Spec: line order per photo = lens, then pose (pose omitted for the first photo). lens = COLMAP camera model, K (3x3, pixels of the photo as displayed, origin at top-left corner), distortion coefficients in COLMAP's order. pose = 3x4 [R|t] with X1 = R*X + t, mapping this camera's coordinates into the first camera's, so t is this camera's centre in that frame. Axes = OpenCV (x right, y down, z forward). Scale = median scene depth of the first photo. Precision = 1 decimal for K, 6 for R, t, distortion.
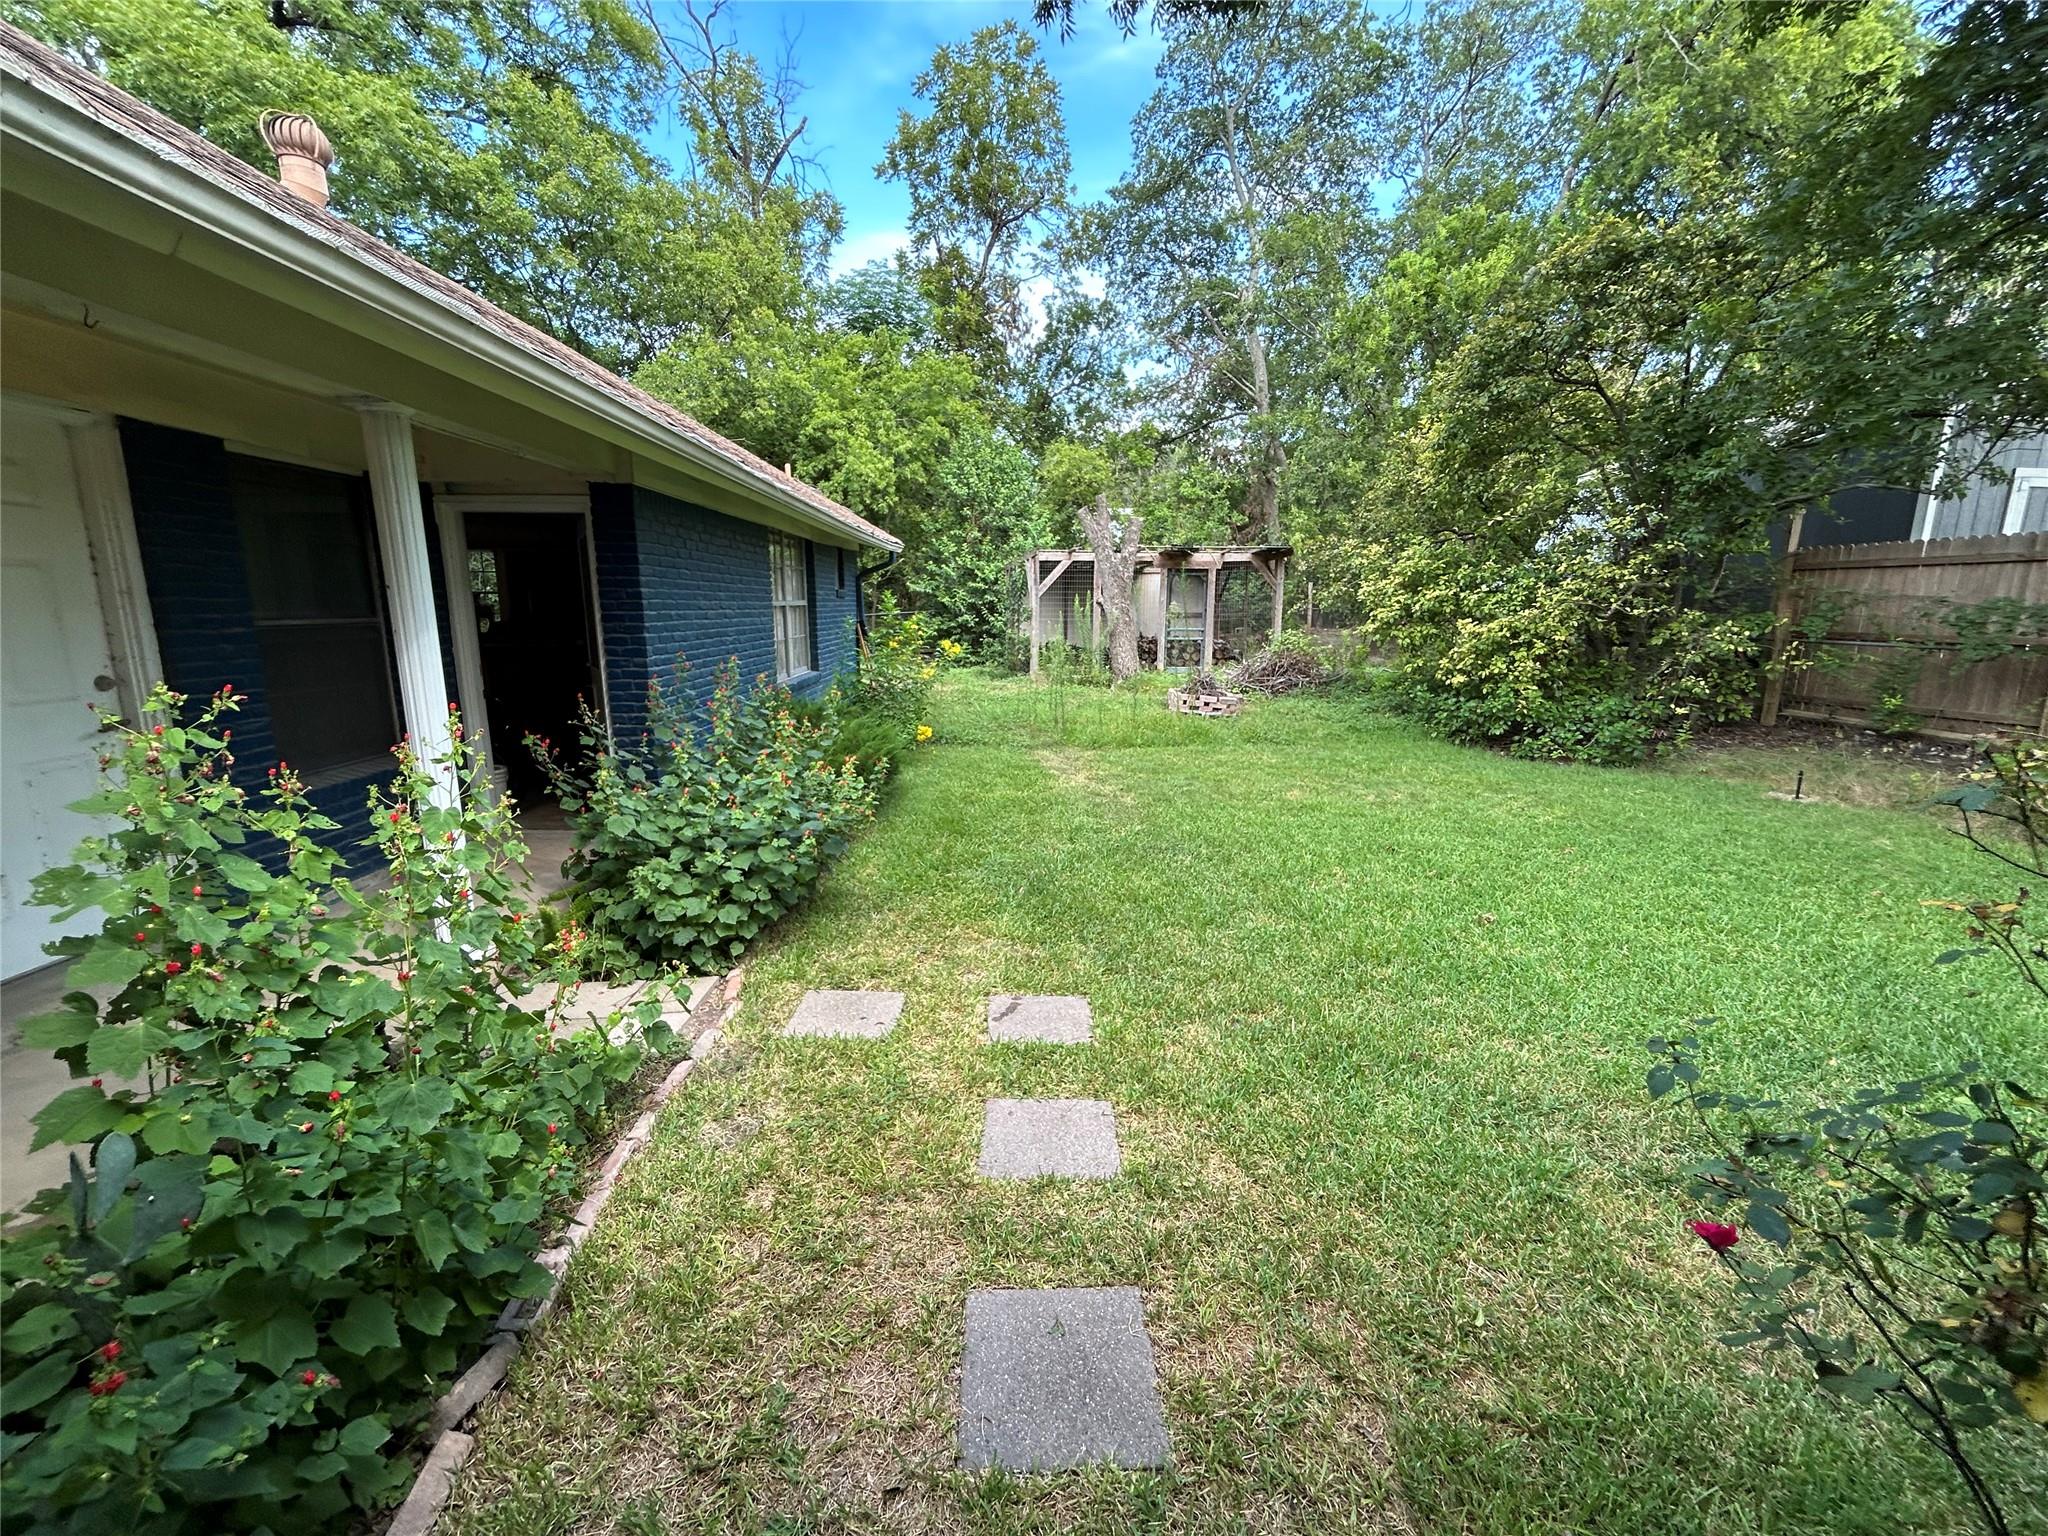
lens RADIAL K [[832.0, 0, 1024.6], [0, 832.0, 764.4], [0, 0, 1]] dist [-0.002535, 0.000116]
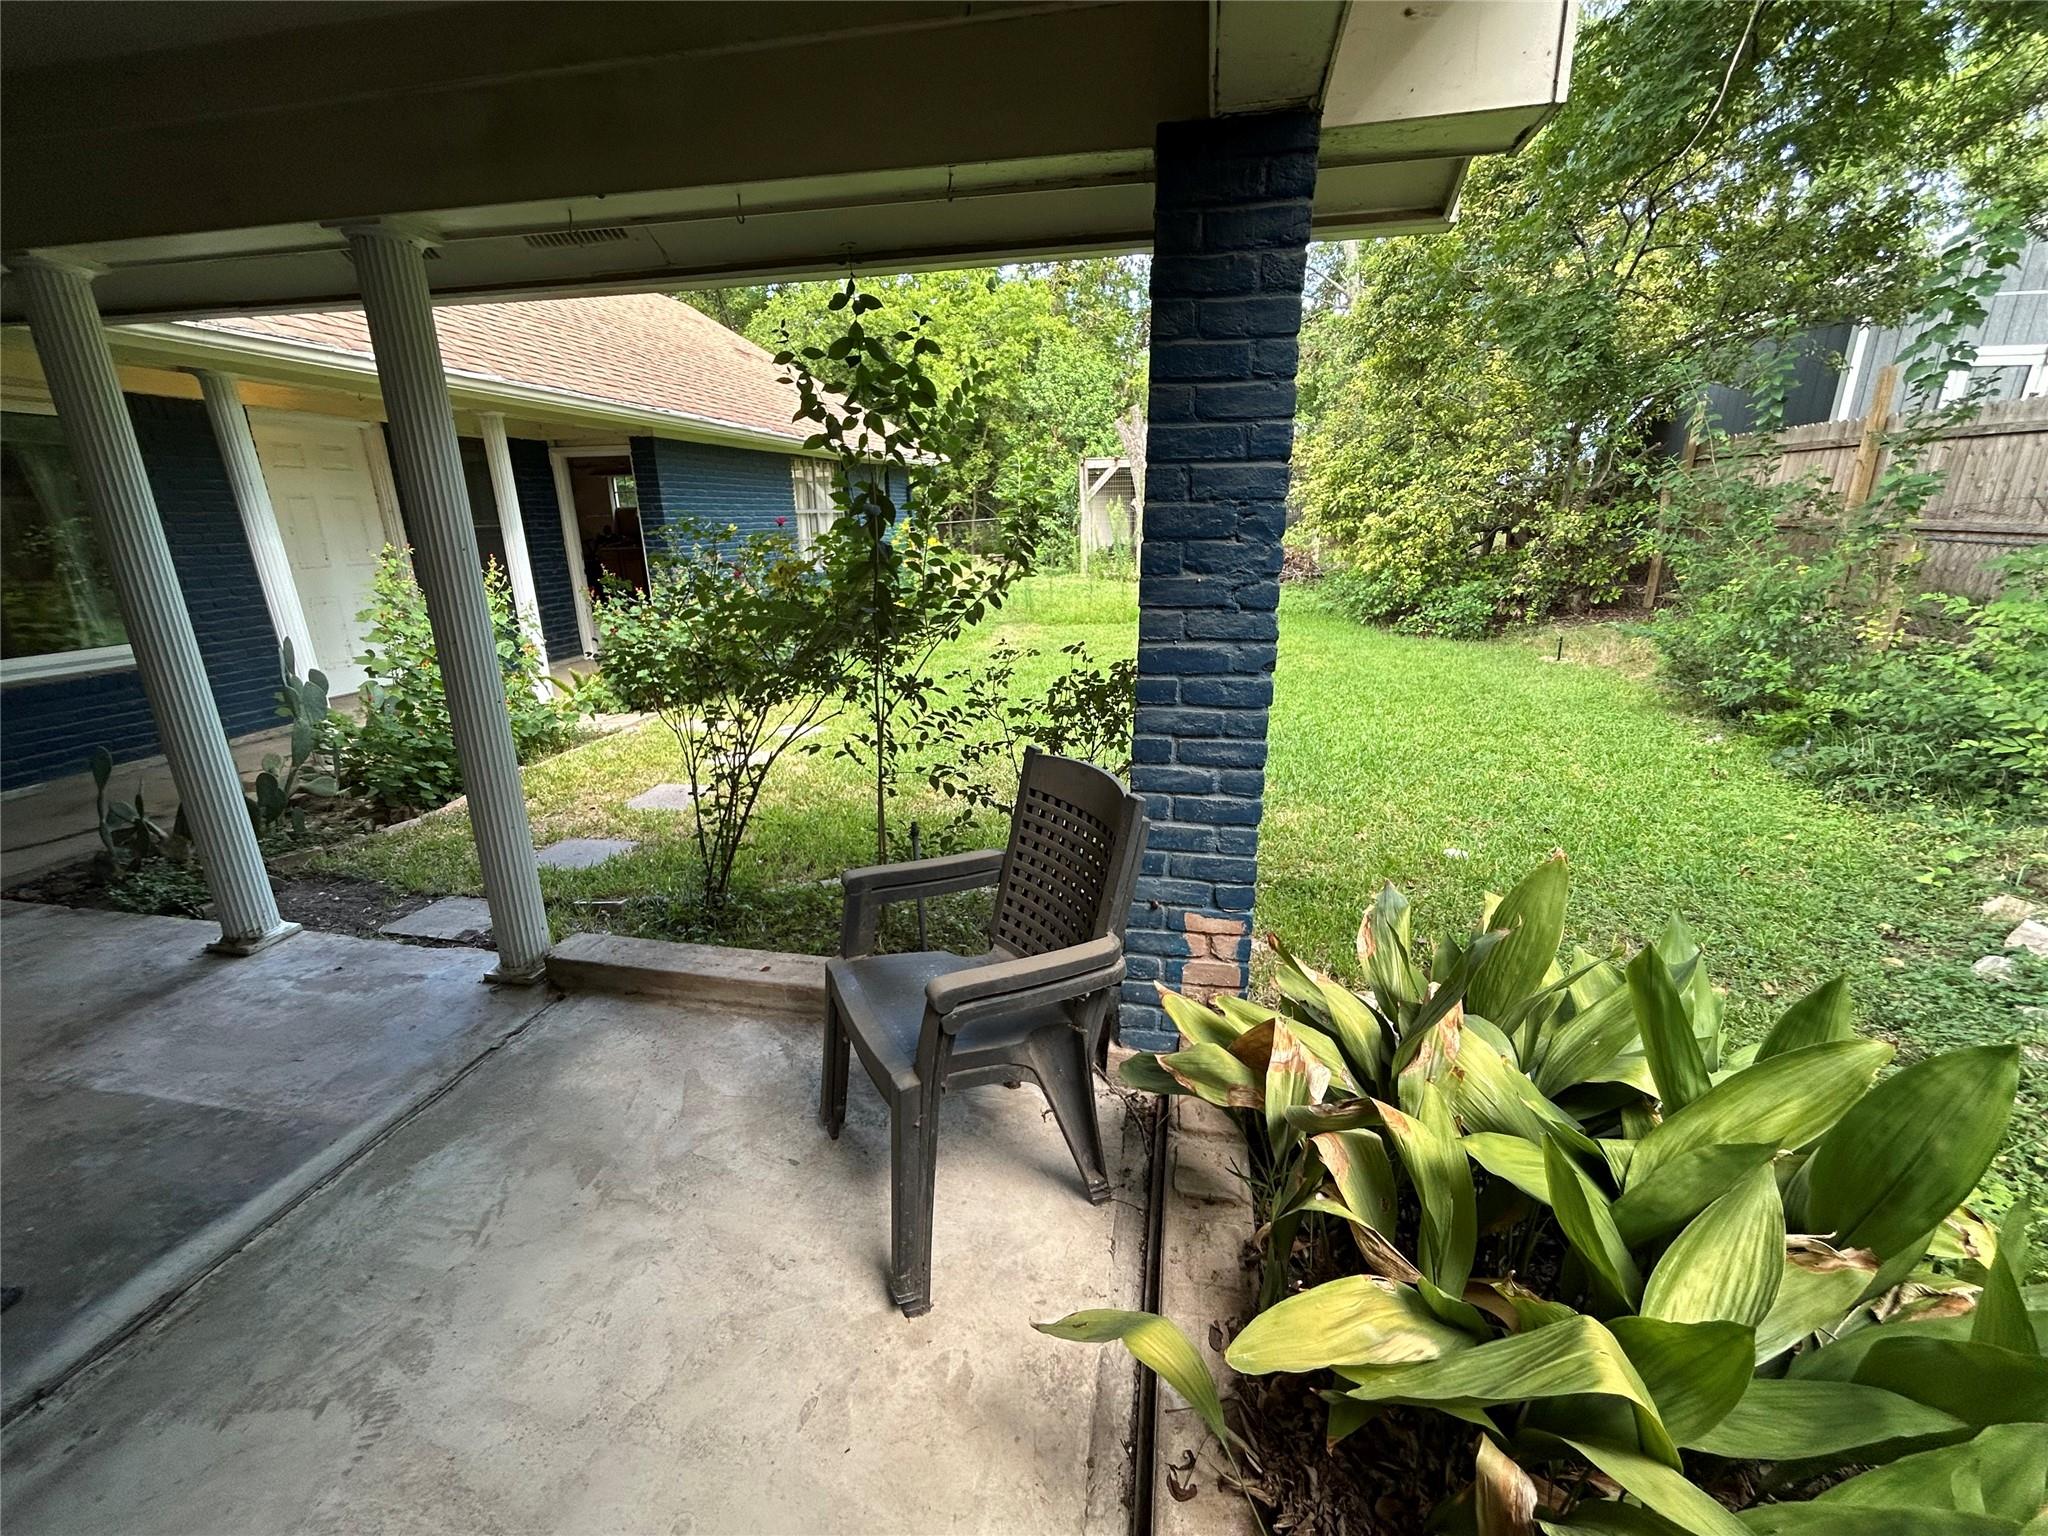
lens RADIAL K [[833.8, 0, 1023.0], [0, 833.8, 763.8], [0, 0, 1]] dist [0.000381, 0.000169]
pose [[0.976039, 0.043348, -0.213232, 0.161016], [-0.021005, 0.994149, 0.105953, 0.028722], [0.216578, -0.098936, 0.971239, -0.128278]]
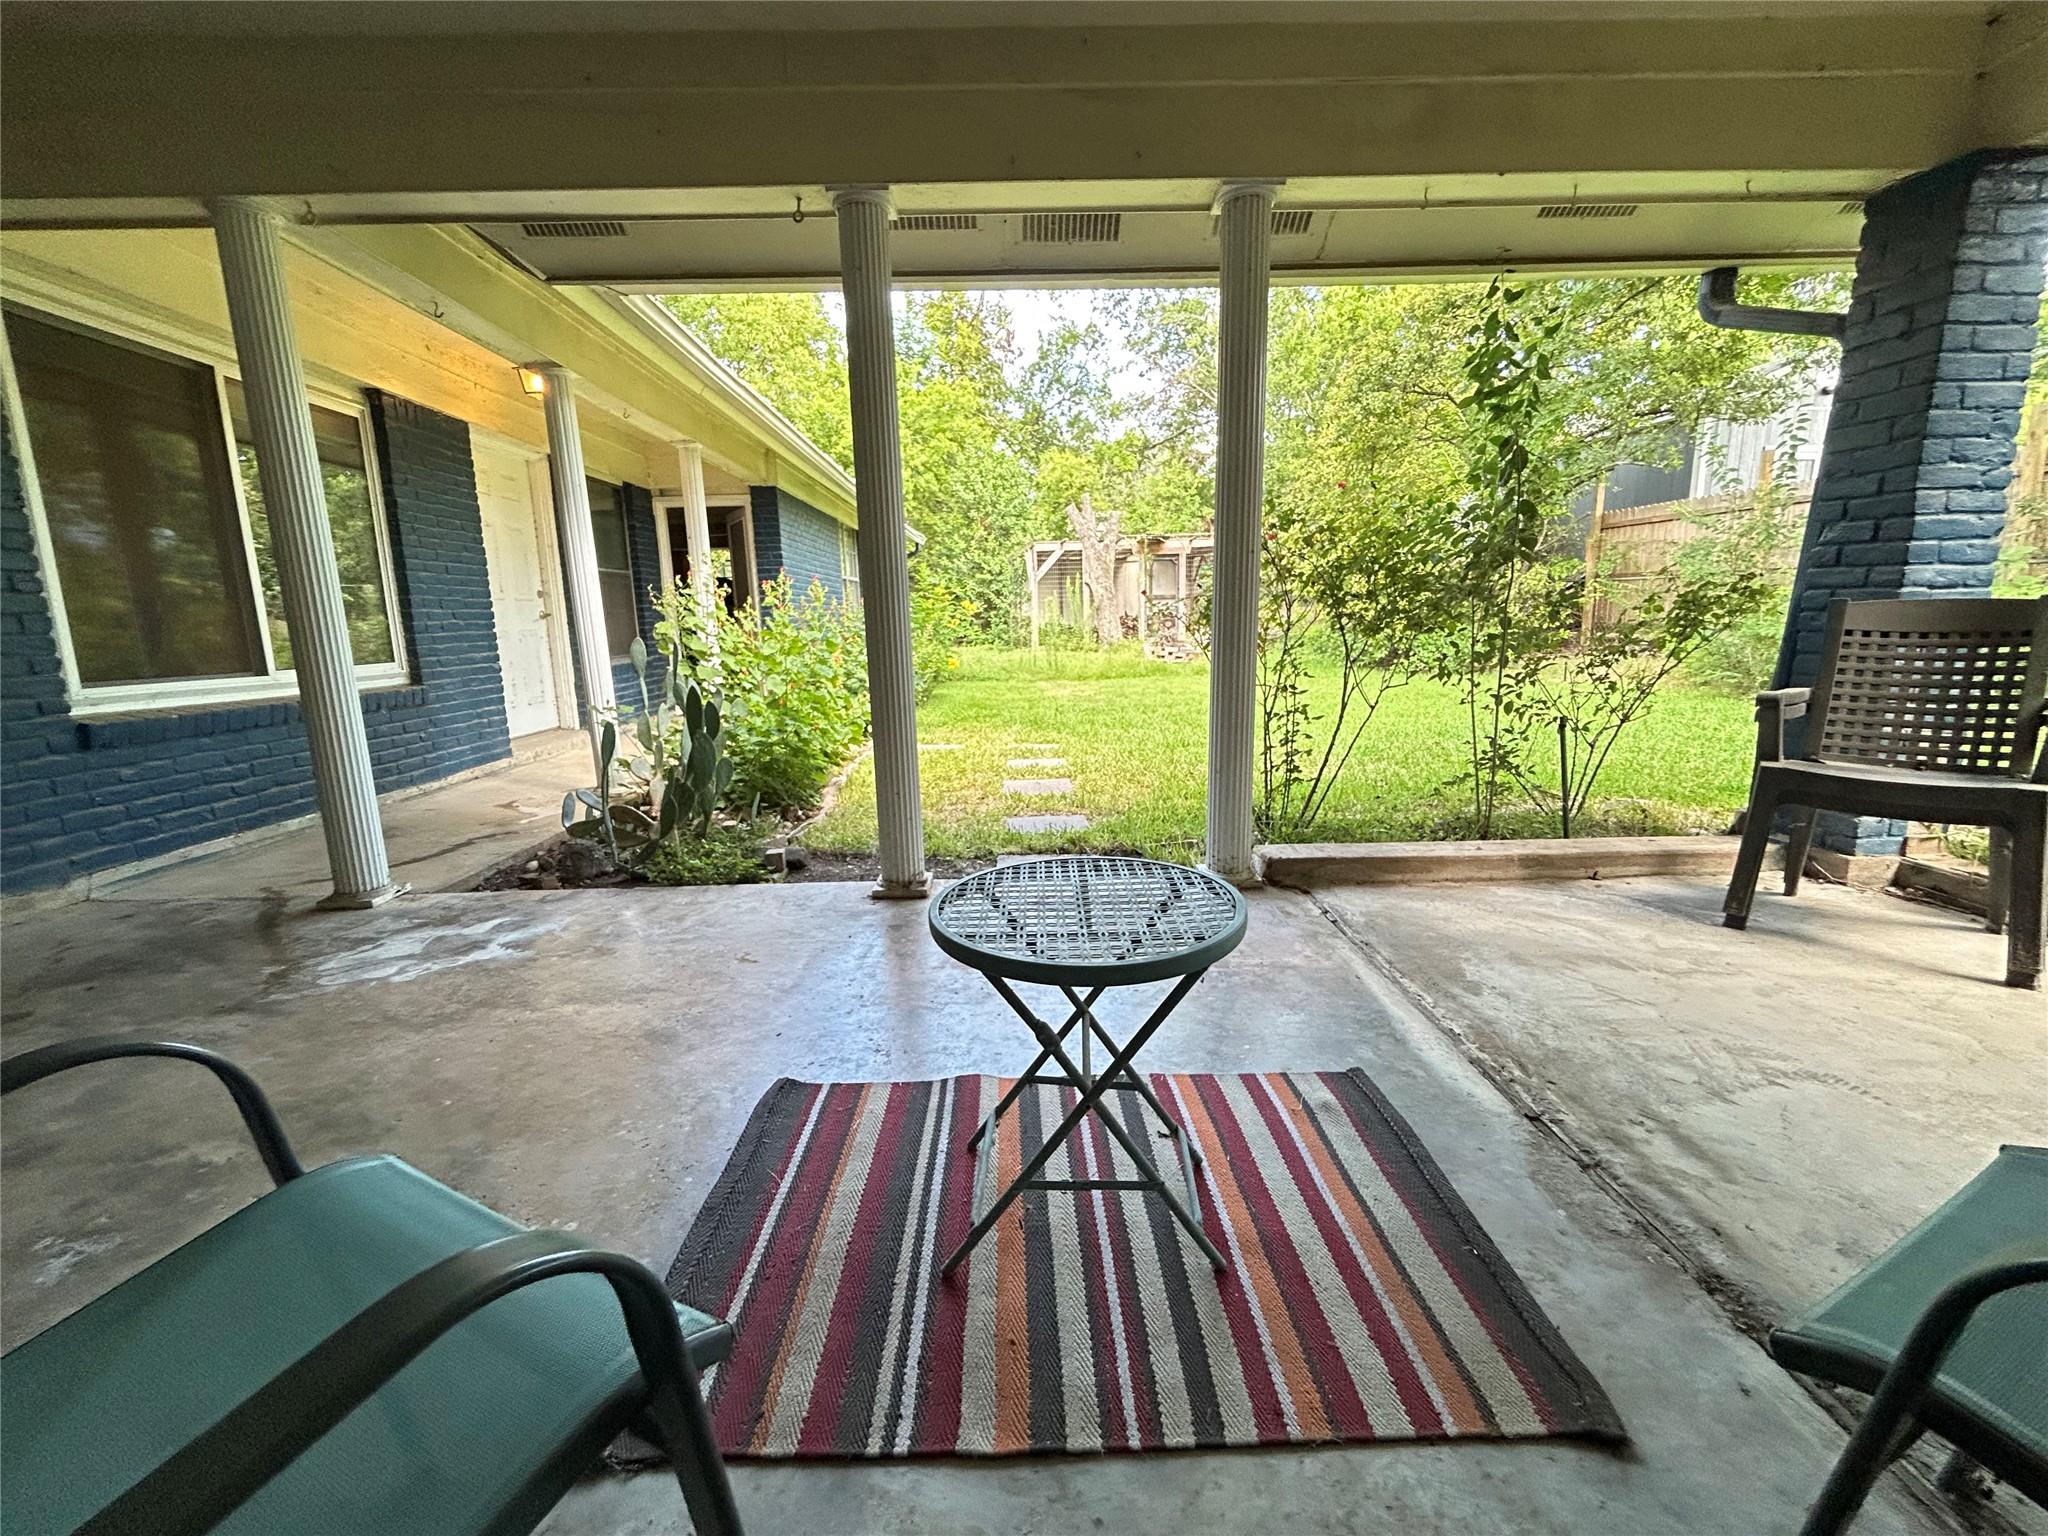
lens RADIAL K [[833.8, 0, 1023.0], [0, 833.8, 763.8], [0, 0, 1]] dist [0.000381, 0.000169]
pose [[0.999474, -0.030483, -0.011098, 0.002025], [0.030340, 0.999457, -0.012830, 0.063500], [0.011483, 0.012486, 0.999856, -0.163399]]
